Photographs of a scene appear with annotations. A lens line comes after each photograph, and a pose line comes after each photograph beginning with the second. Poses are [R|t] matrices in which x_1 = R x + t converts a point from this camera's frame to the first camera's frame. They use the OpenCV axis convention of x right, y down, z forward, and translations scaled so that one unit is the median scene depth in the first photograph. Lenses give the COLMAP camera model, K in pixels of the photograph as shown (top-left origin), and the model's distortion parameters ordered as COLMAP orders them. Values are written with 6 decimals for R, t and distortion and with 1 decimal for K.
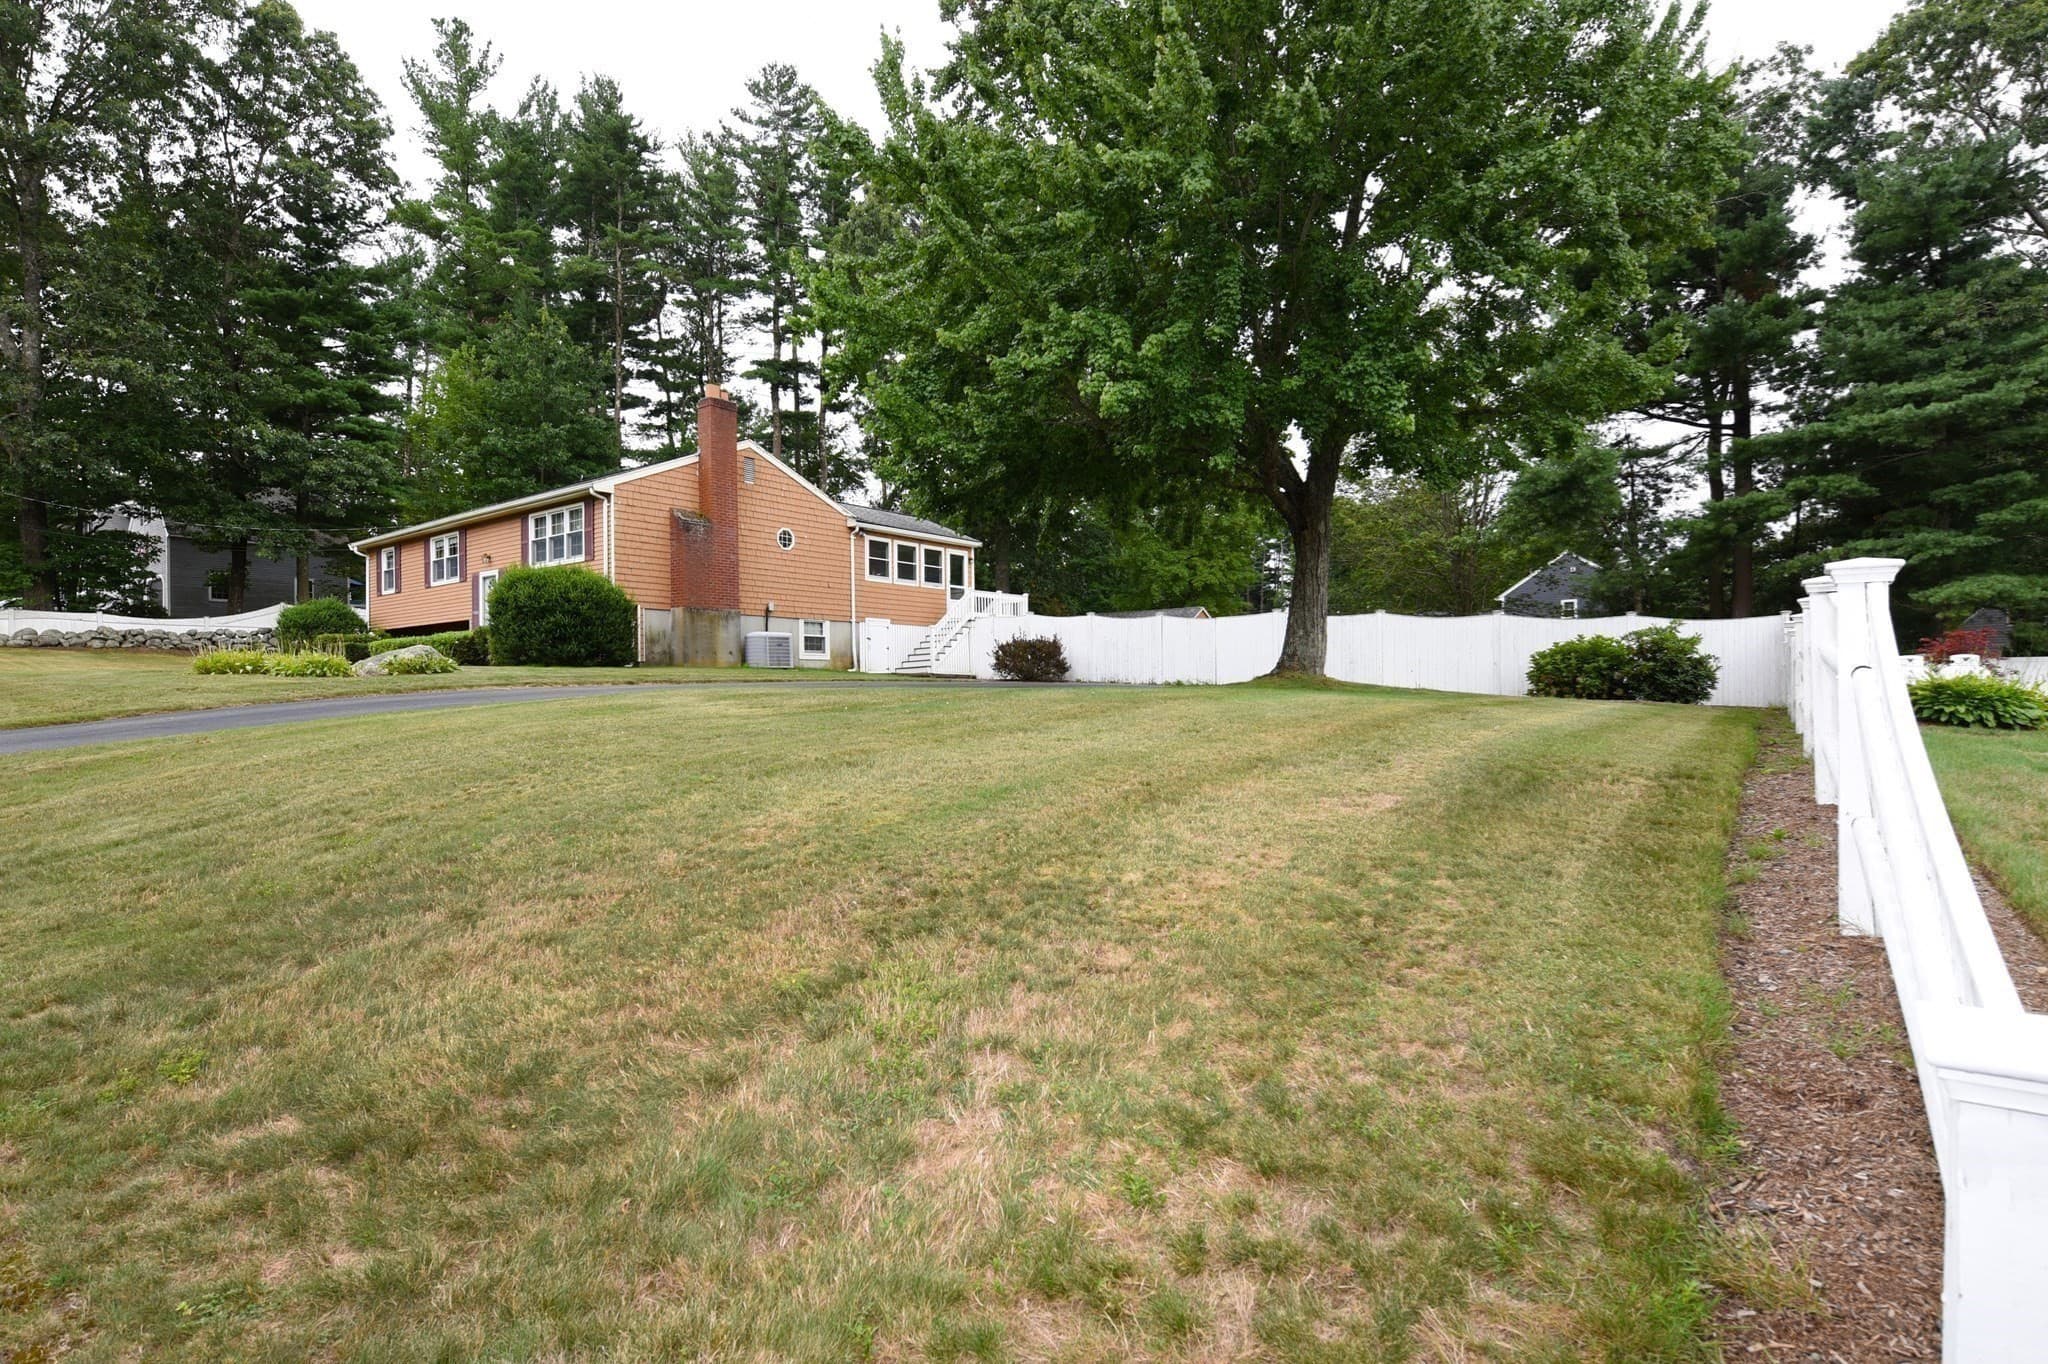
lens RADIAL K [[1009.8, 0, 1021.6], [0, 1009.8, 690.6], [0, 0, 1]] dist [0.001608, -0.000013]
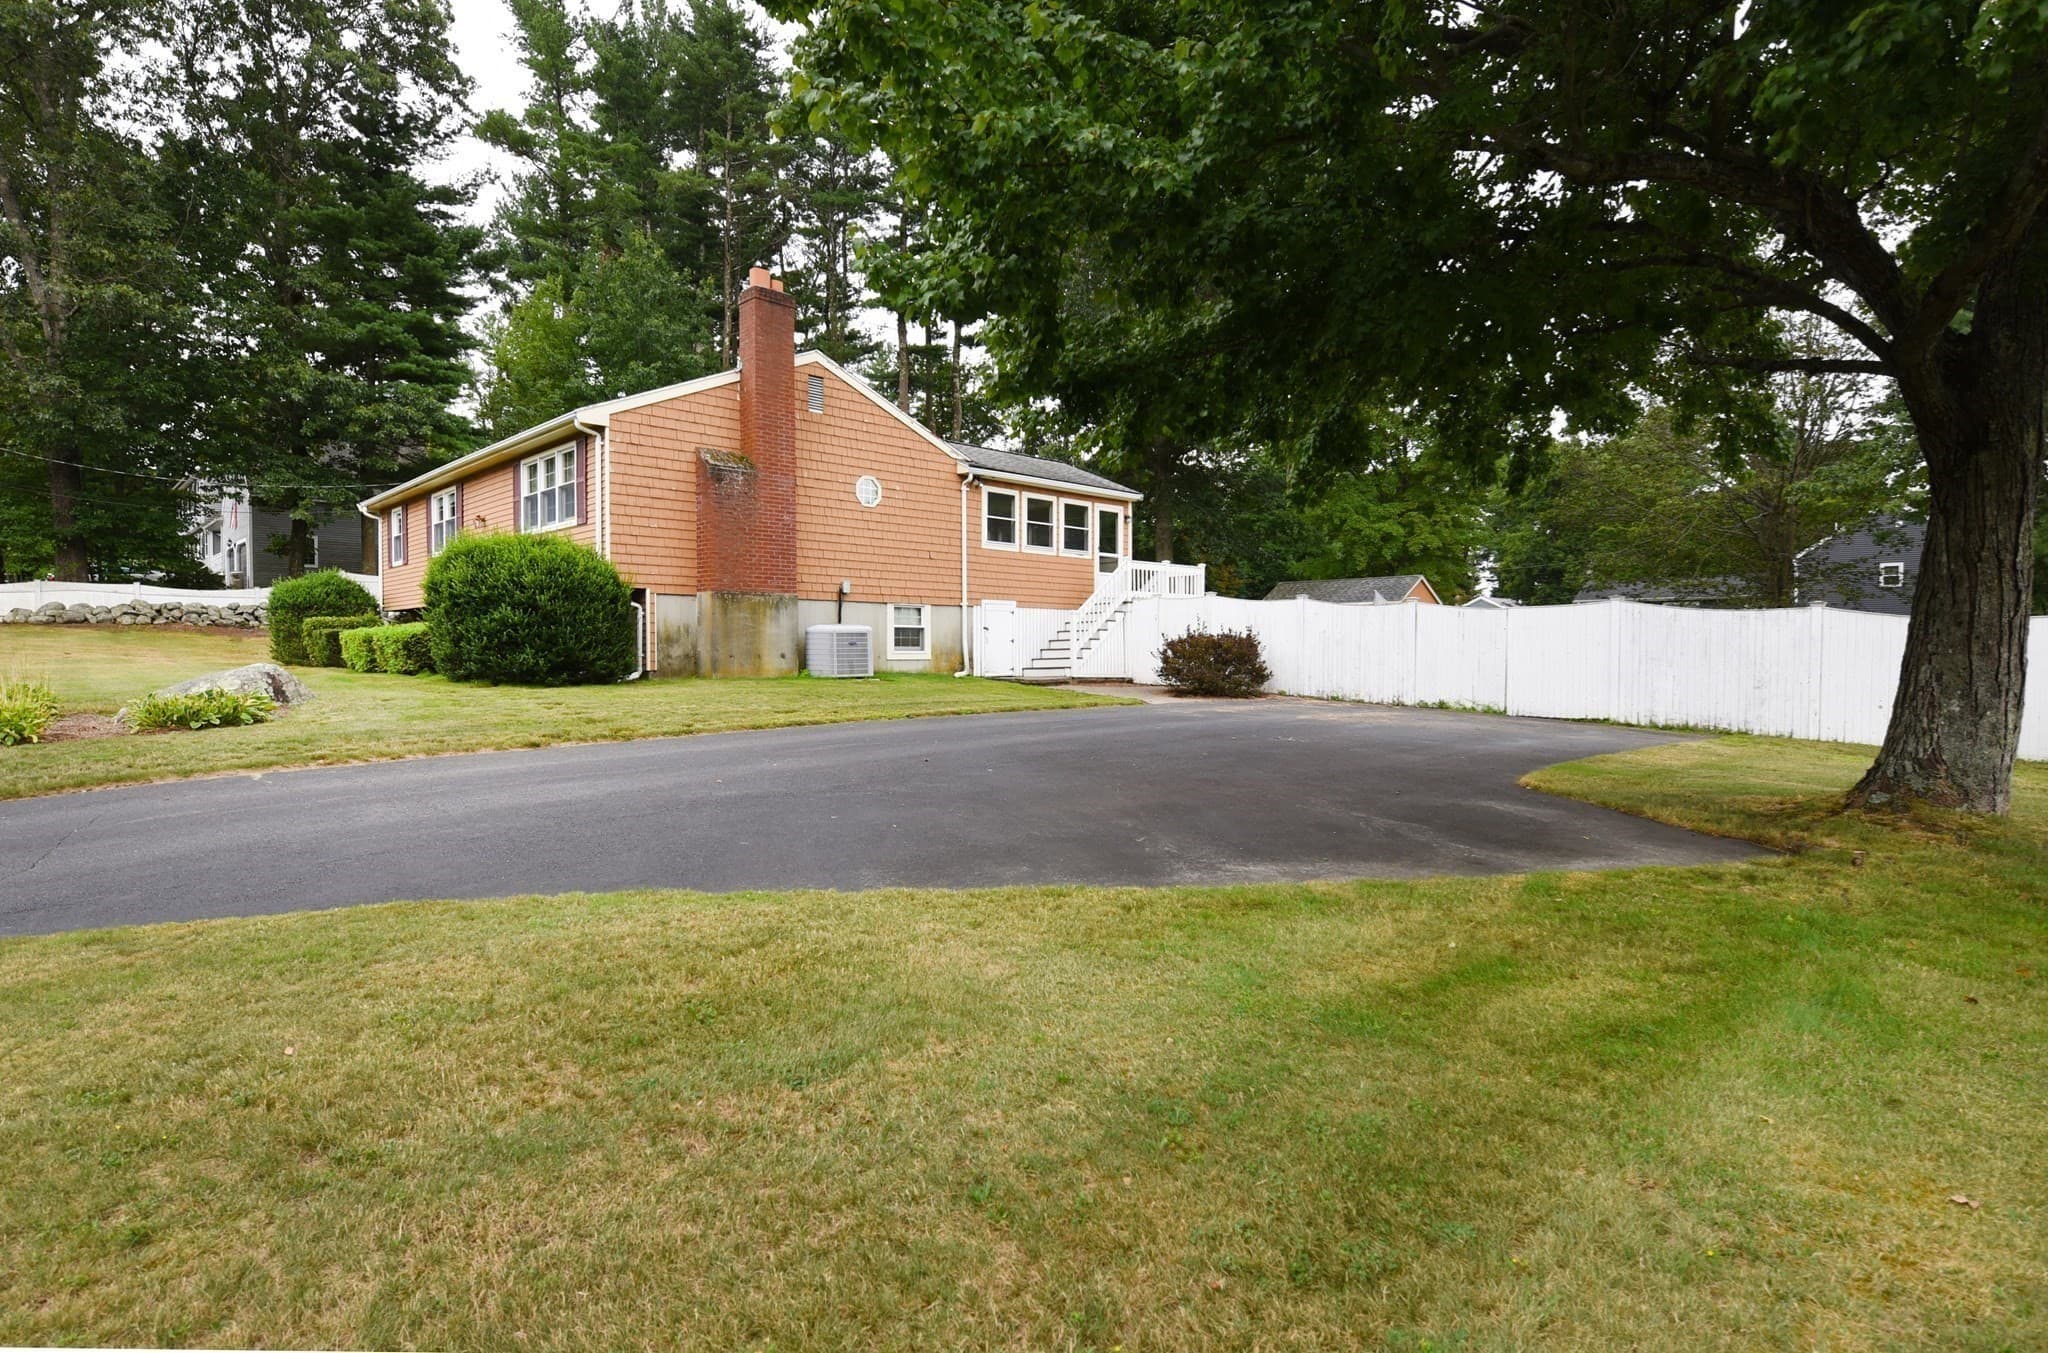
lens RADIAL K [[1094.5, 0, 1038.4], [0, 1094.5, 684.5], [0, 0, 1]] dist [-0.002272, 0.000058]
pose [[0.991936, 0.013256, -0.126041, -0.011760], [-0.010131, 0.999626, 0.025401, -0.026498], [0.126331, -0.023919, 0.991700, 0.186875]]
